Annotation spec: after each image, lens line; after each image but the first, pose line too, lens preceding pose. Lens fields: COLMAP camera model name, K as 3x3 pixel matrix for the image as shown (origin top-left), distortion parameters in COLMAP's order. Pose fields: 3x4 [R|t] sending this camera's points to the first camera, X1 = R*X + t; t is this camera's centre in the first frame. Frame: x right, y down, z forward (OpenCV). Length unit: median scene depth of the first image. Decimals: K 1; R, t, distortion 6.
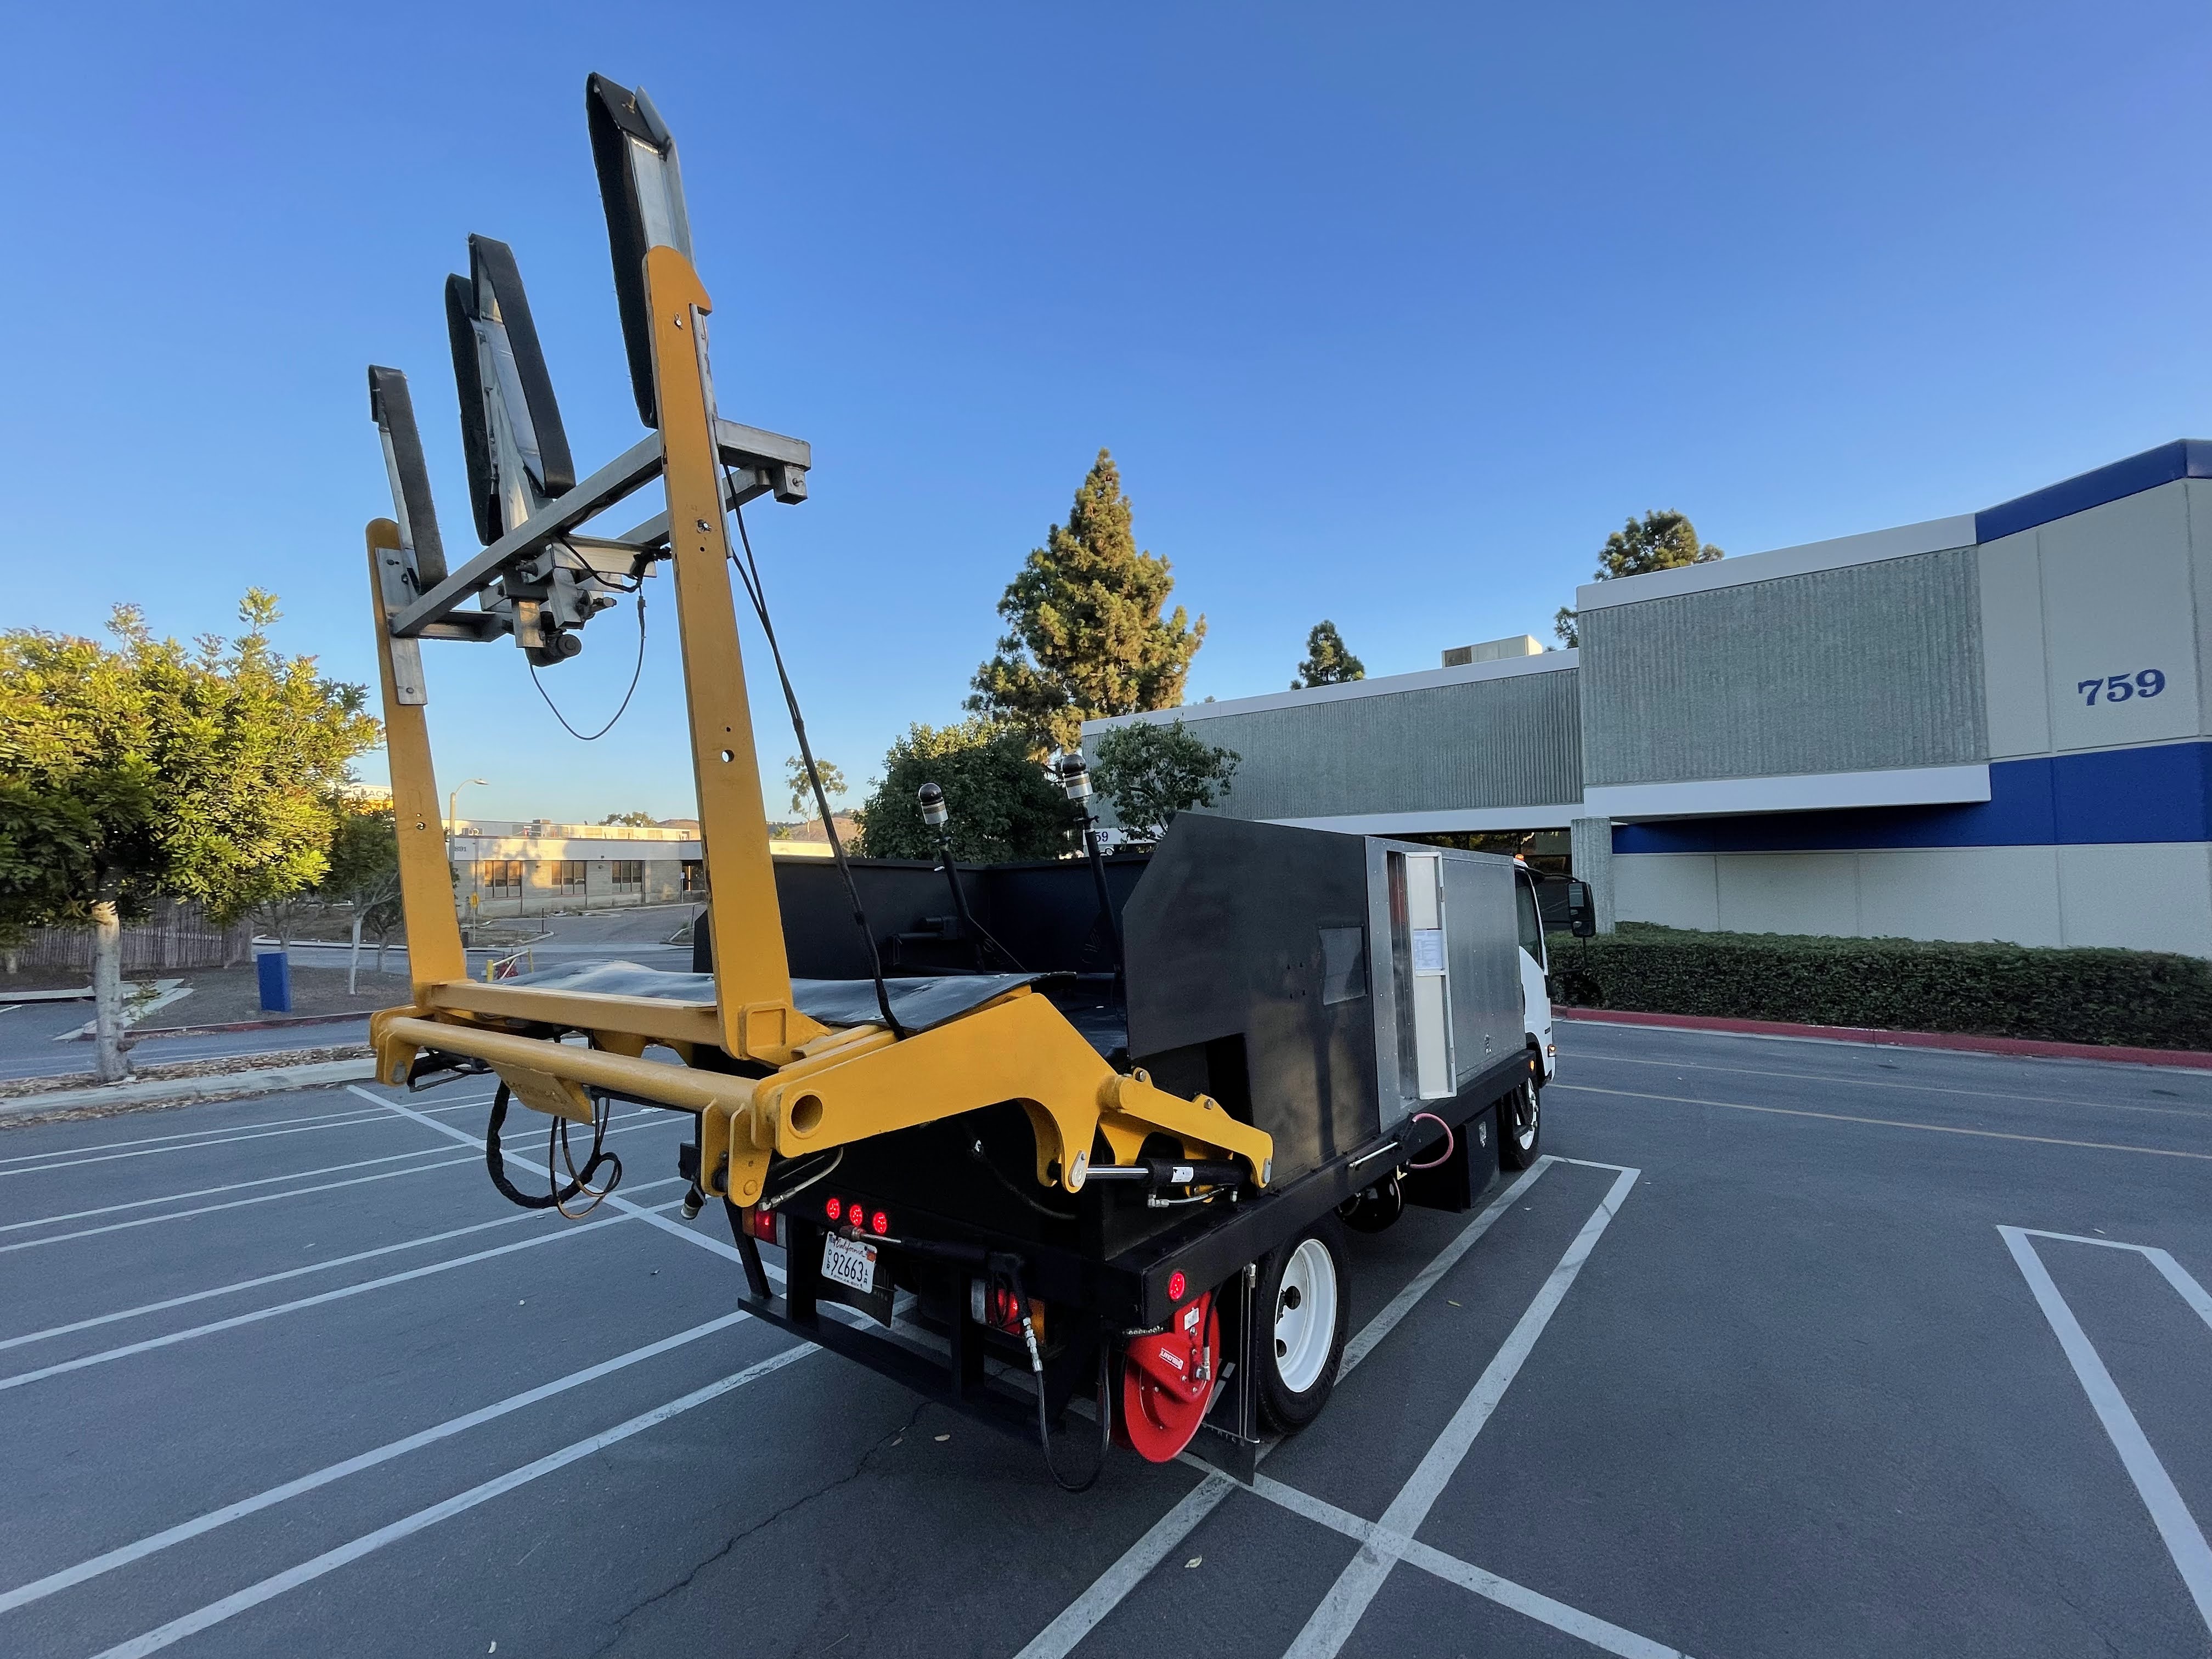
lens RADIAL K [[892.5, 0, 1106.2], [0, 892.5, 836.4], [0, 0, 1]] dist [-0.003145, 0.000206]
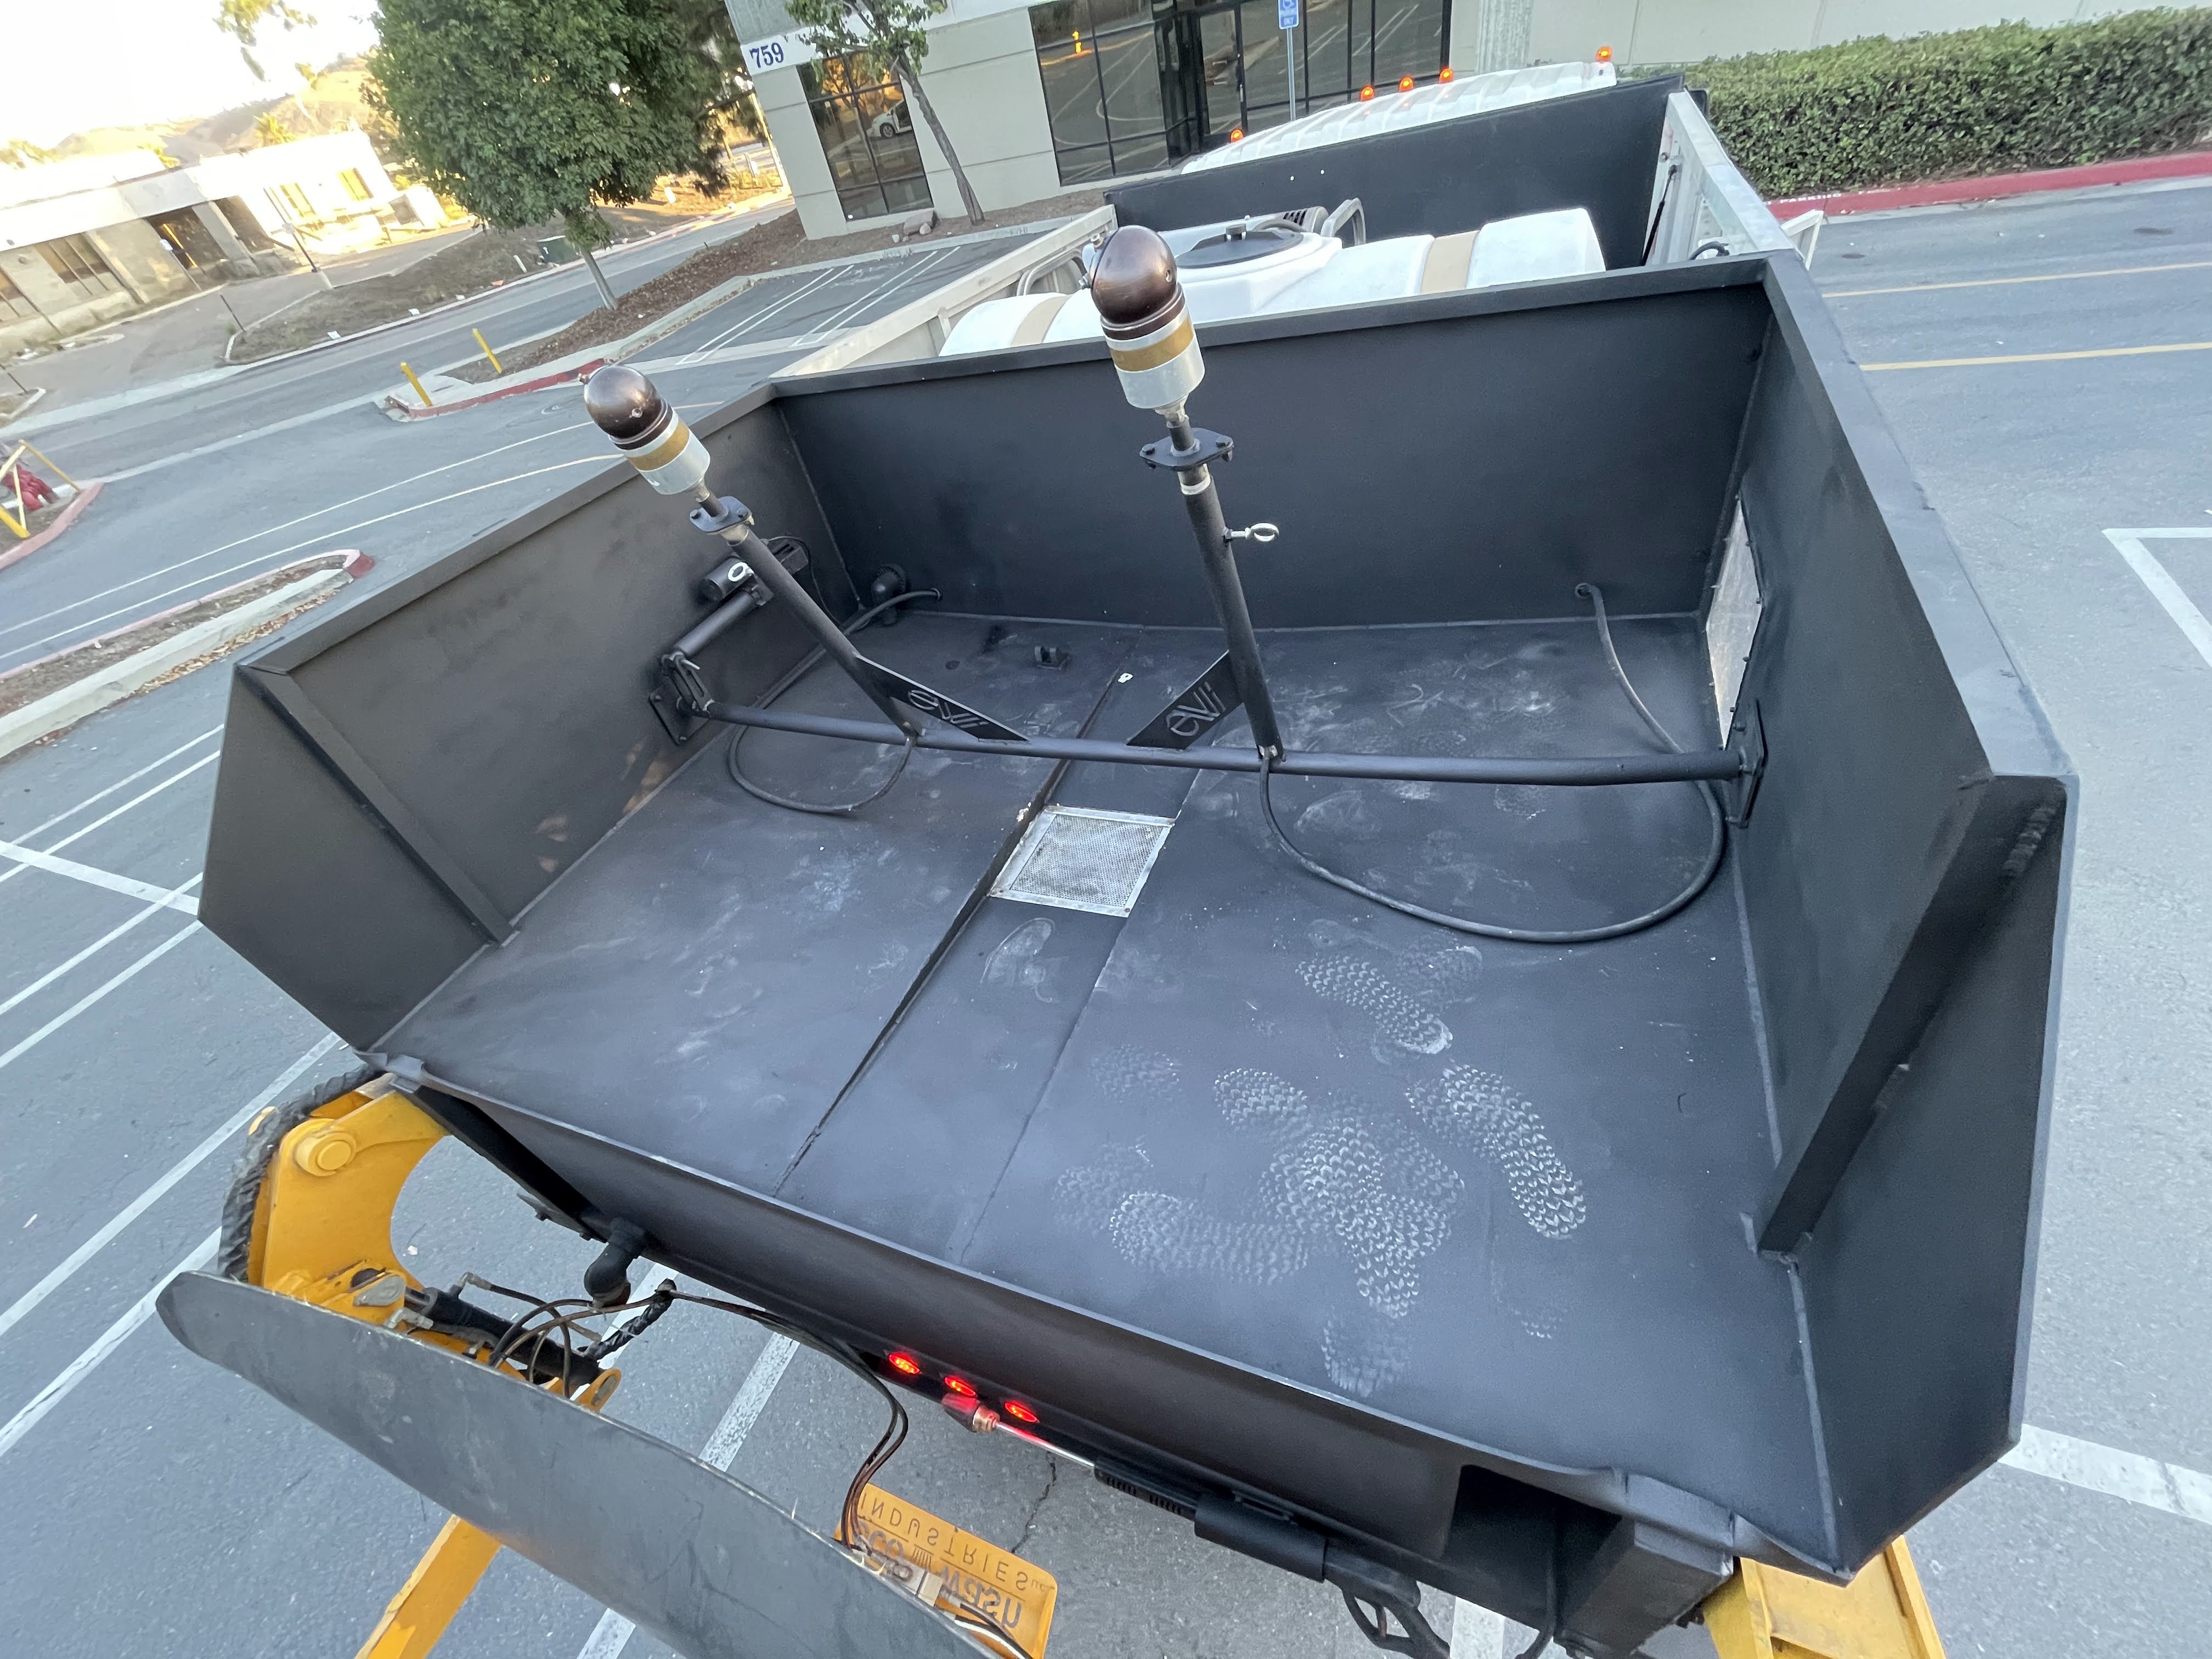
lens RADIAL K [[892.5, 0, 1109.7], [0, 892.5, 836.2], [0, 0, 1]] dist [-0.003145, 0.000206]
pose [[0.945862, -0.307649, 0.103424, -0.019011], [0.150880, 0.698904, 0.699119, -0.021861], [-0.287367, -0.645666, 0.707485, 0.102611]]
